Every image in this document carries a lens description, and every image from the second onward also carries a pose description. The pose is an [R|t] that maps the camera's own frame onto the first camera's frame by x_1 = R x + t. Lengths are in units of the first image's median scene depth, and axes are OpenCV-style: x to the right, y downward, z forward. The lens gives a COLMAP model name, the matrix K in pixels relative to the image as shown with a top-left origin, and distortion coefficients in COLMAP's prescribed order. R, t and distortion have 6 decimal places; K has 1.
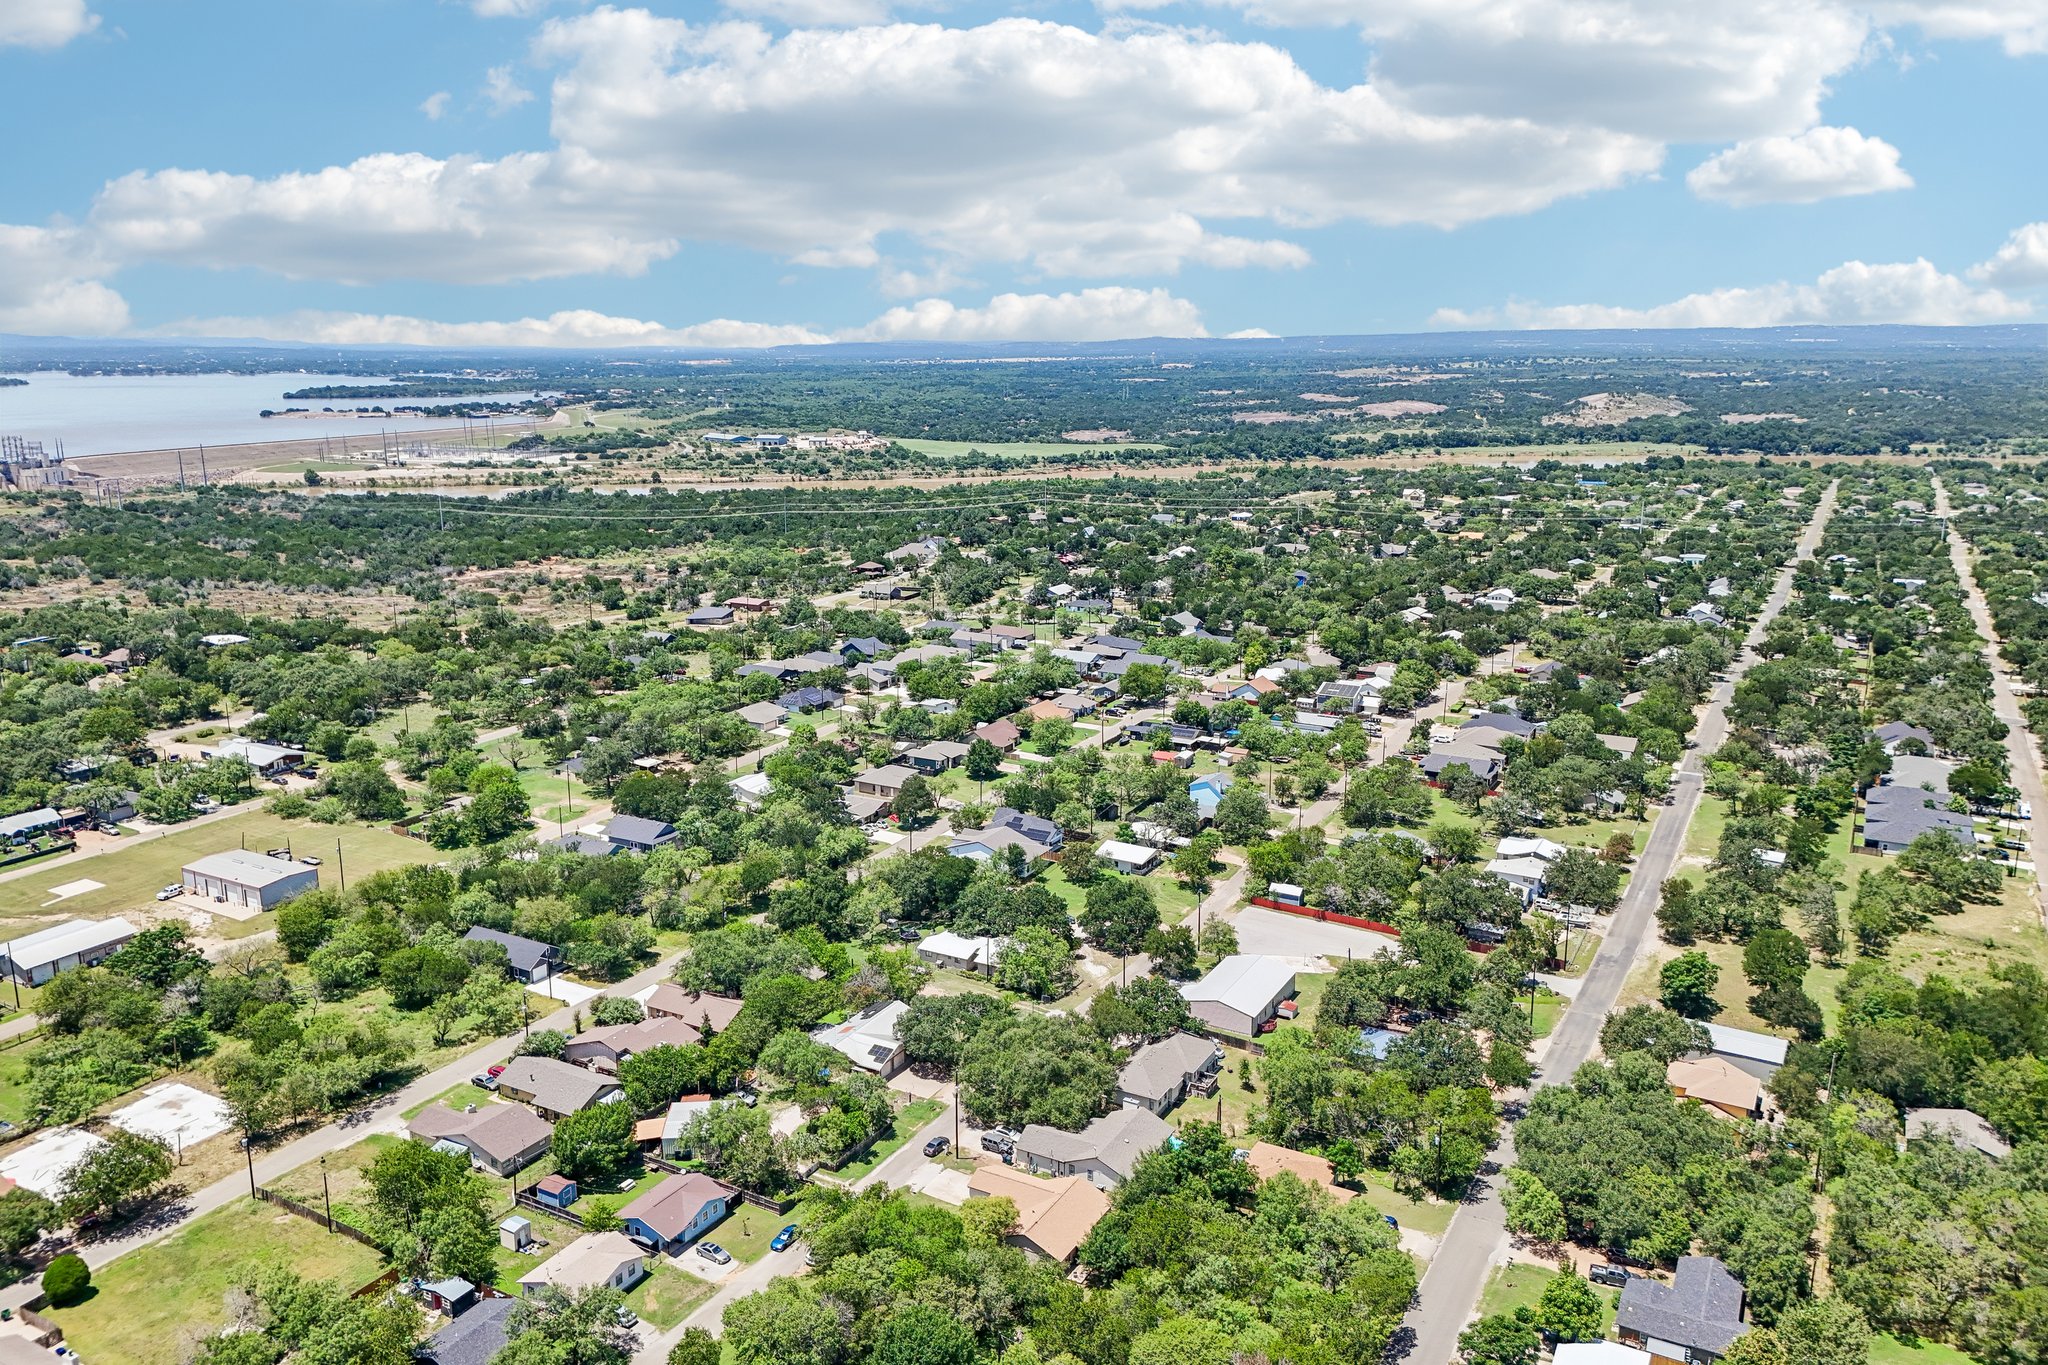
lens RADIAL K [[1500.8, 0, 1017.8], [0, 1500.8, 675.5], [0, 0, 1]] dist [0.095792, -0.112963]
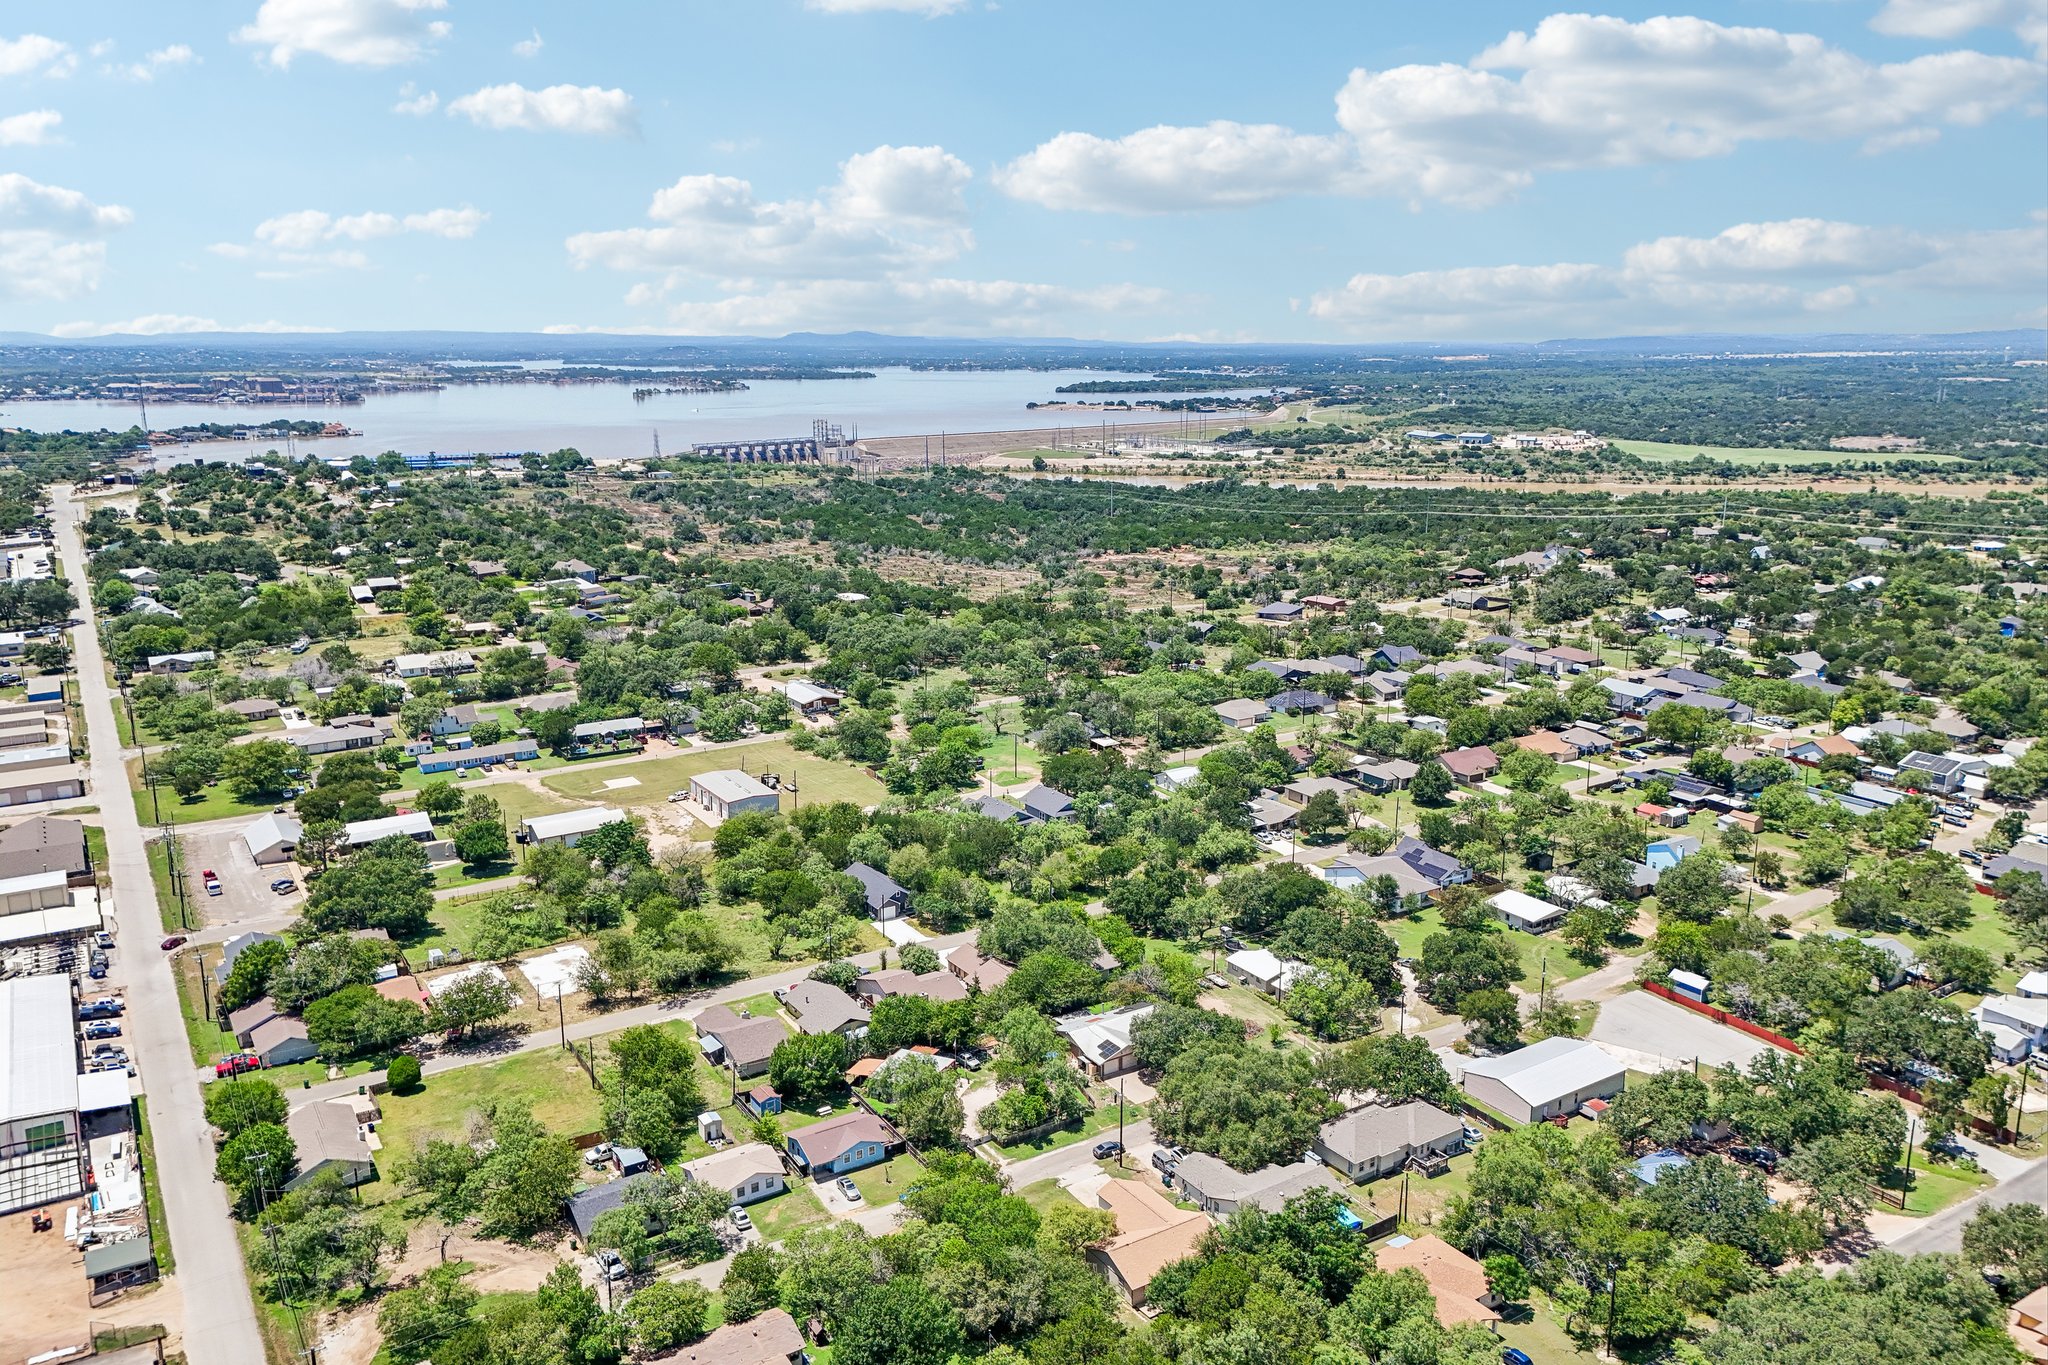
lens RADIAL K [[1500.8, 0, 1017.8], [0, 1500.8, 675.5], [0, 0, 1]] dist [0.095792, -0.112963]
pose [[0.883909, 0.103390, -0.456086, 0.187139], [-0.102289, 0.994383, 0.027178, -0.011651], [0.456335, 0.022629, 0.889520, 0.048539]]
